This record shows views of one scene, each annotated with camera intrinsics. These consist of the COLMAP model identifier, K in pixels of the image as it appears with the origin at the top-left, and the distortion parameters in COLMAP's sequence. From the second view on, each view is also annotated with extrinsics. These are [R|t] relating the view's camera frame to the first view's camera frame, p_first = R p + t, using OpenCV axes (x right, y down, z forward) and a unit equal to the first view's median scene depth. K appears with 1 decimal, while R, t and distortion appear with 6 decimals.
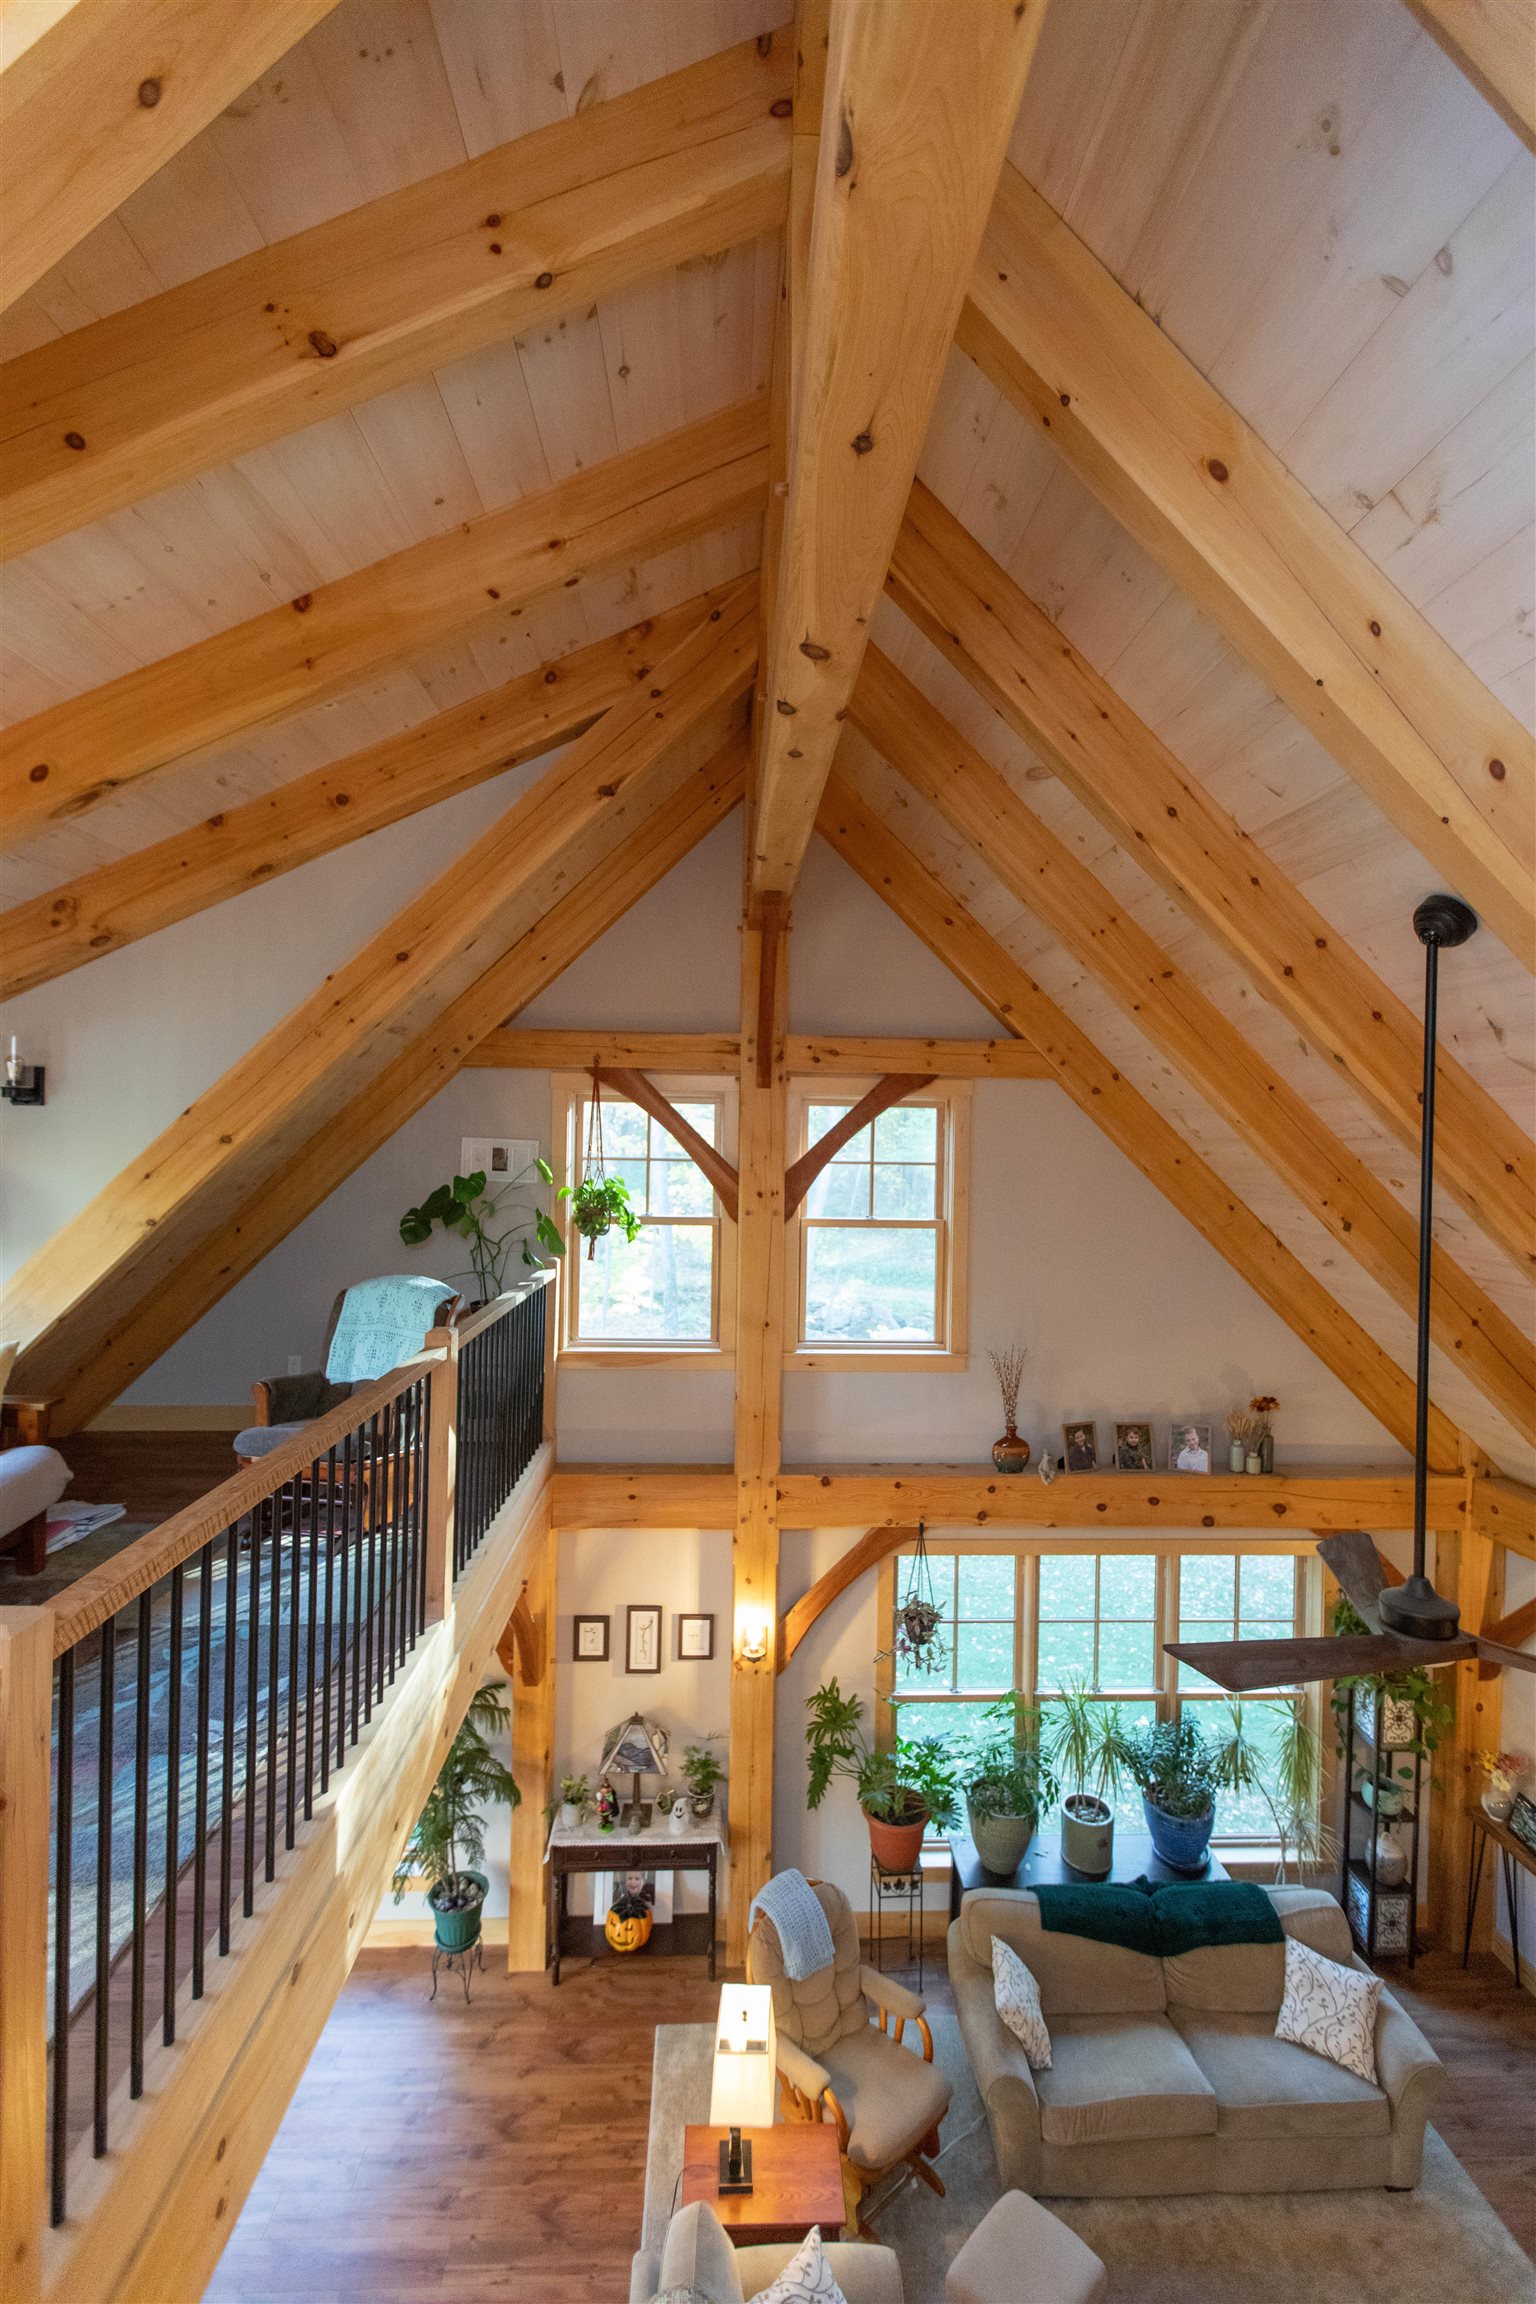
lens RADIAL K [[1039.7, 0, 770.6], [0, 1039.7, 1149.4], [0, 0, 1]] dist [0.001941, -0.000027]
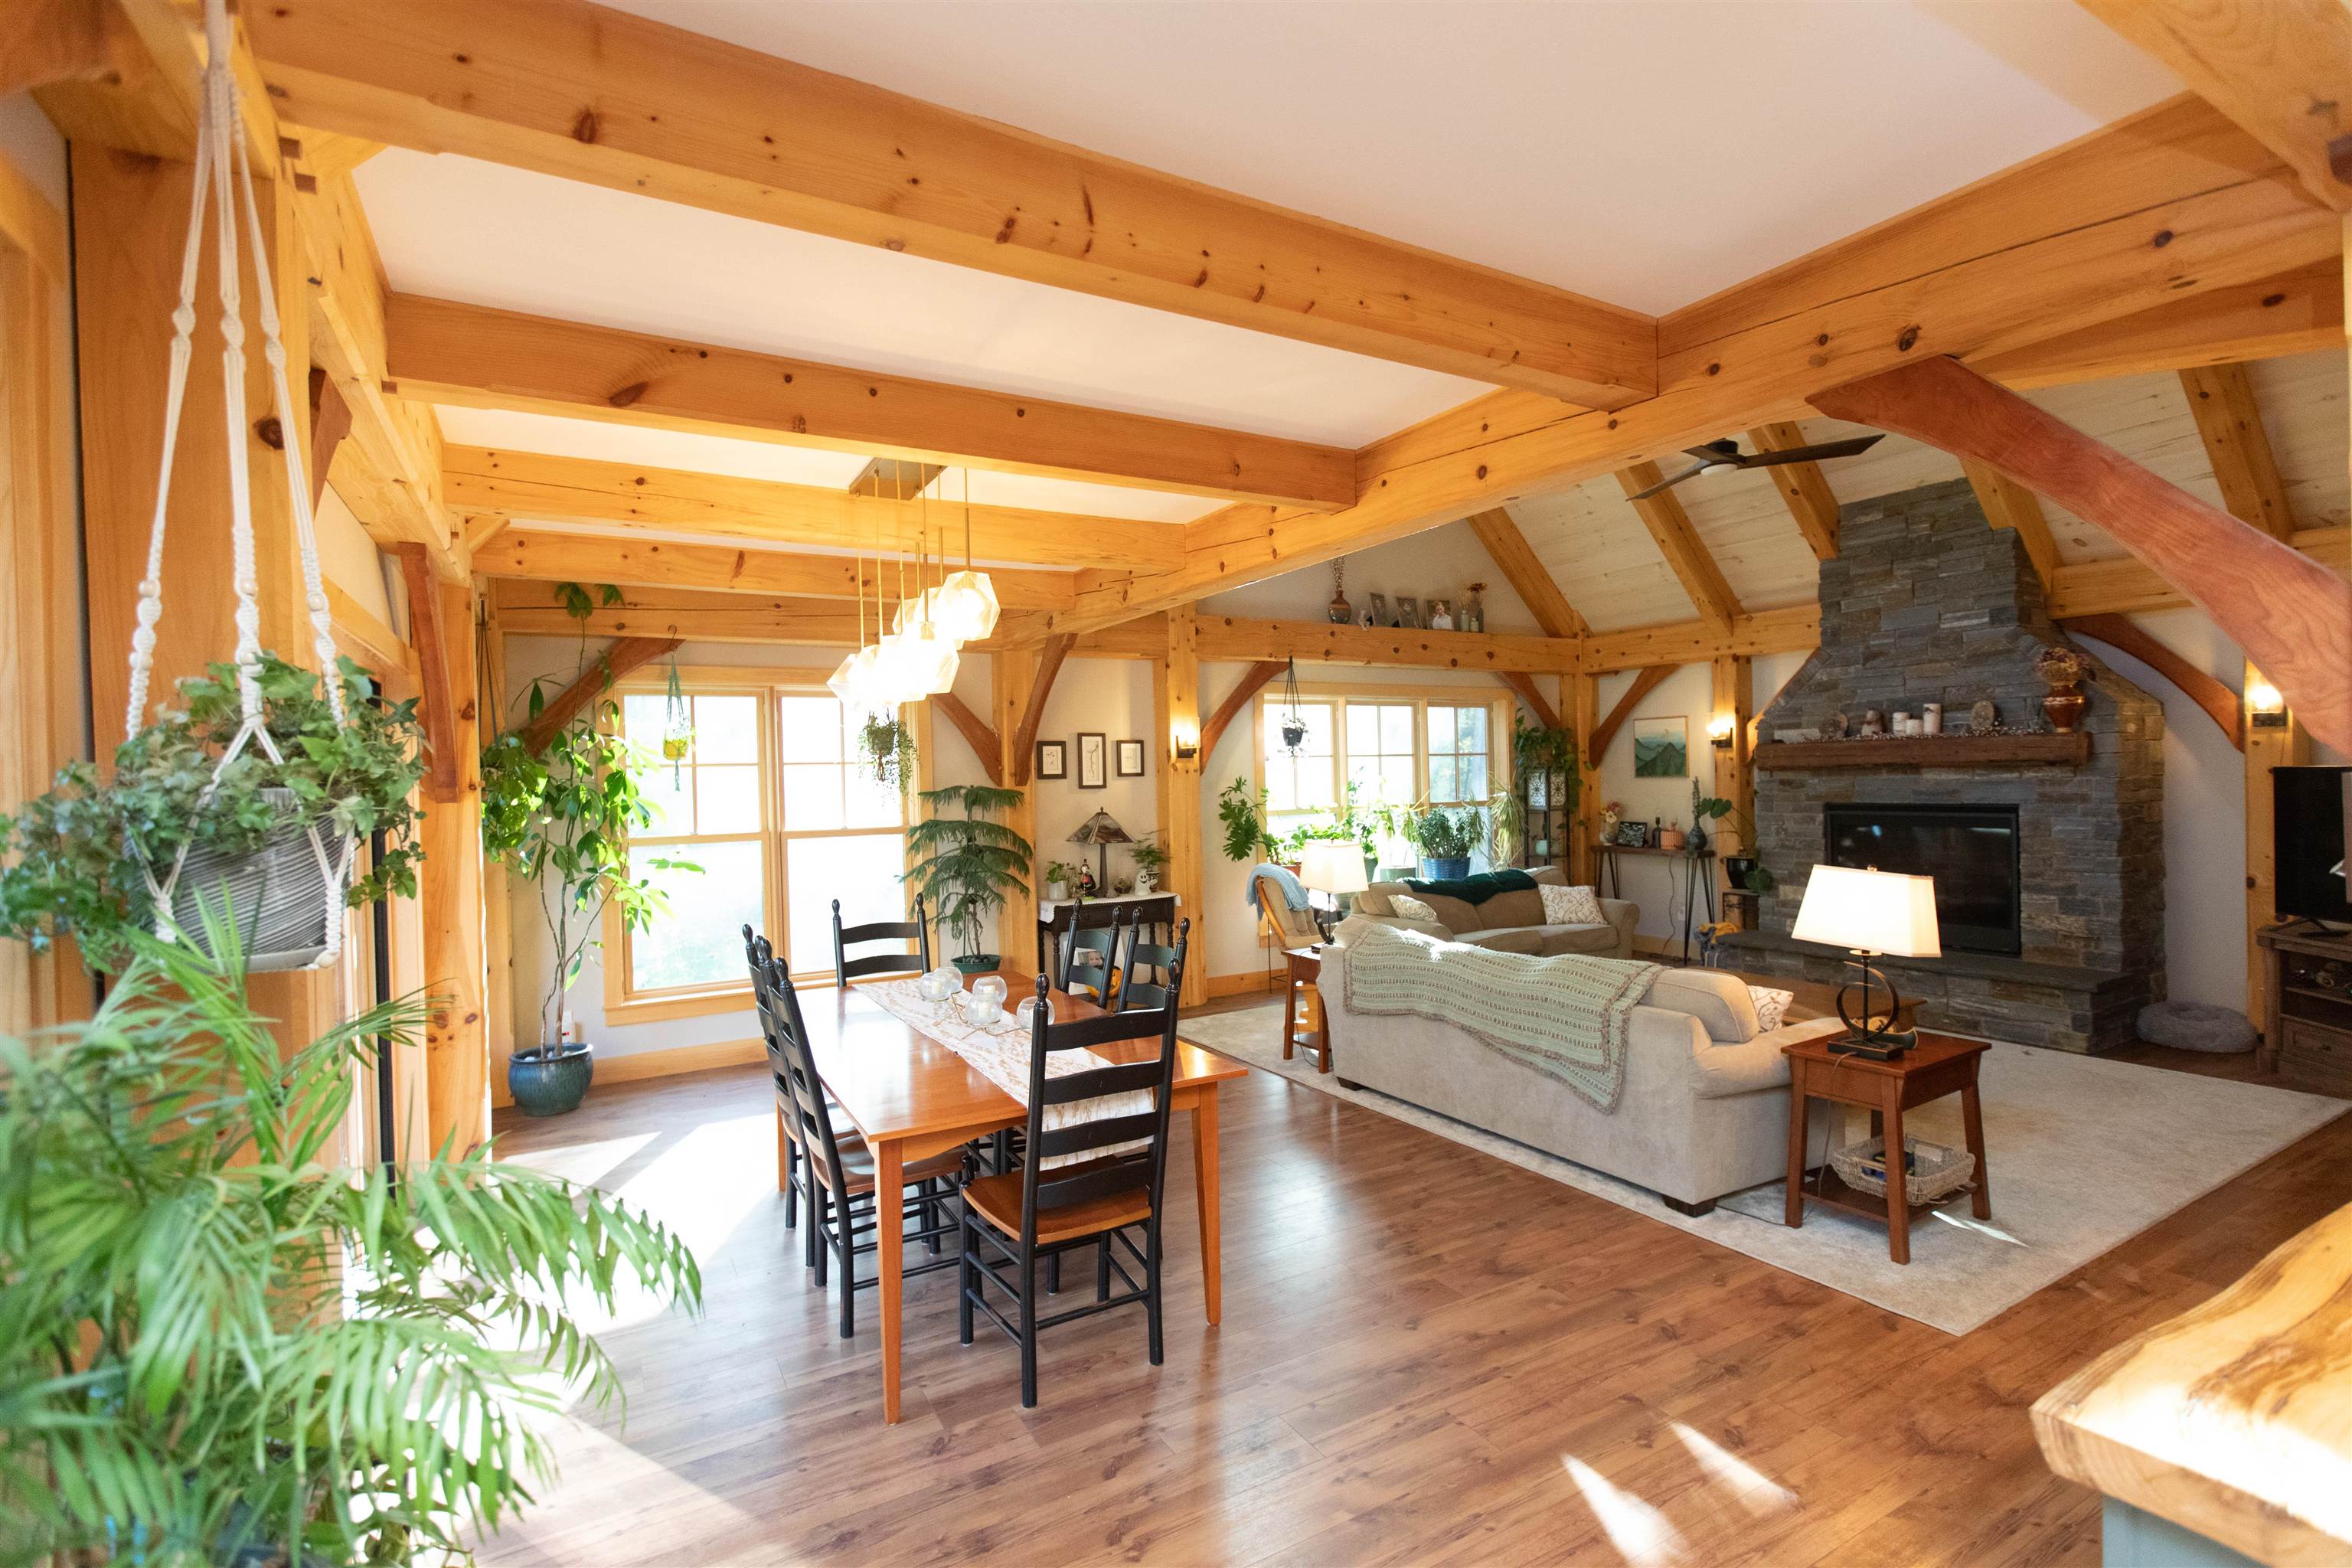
lens RADIAL K [[1061.4, 0, 1176.8], [0, 1061.4, 785.6], [0, 0, 1]] dist [0.001941, -0.000027]
pose [[0.891755, -0.044820, 0.450294, -0.591096], [0.044008, 0.998956, 0.012279, 0.490863], [-0.450374, 0.008867, 0.892796, -0.141769]]
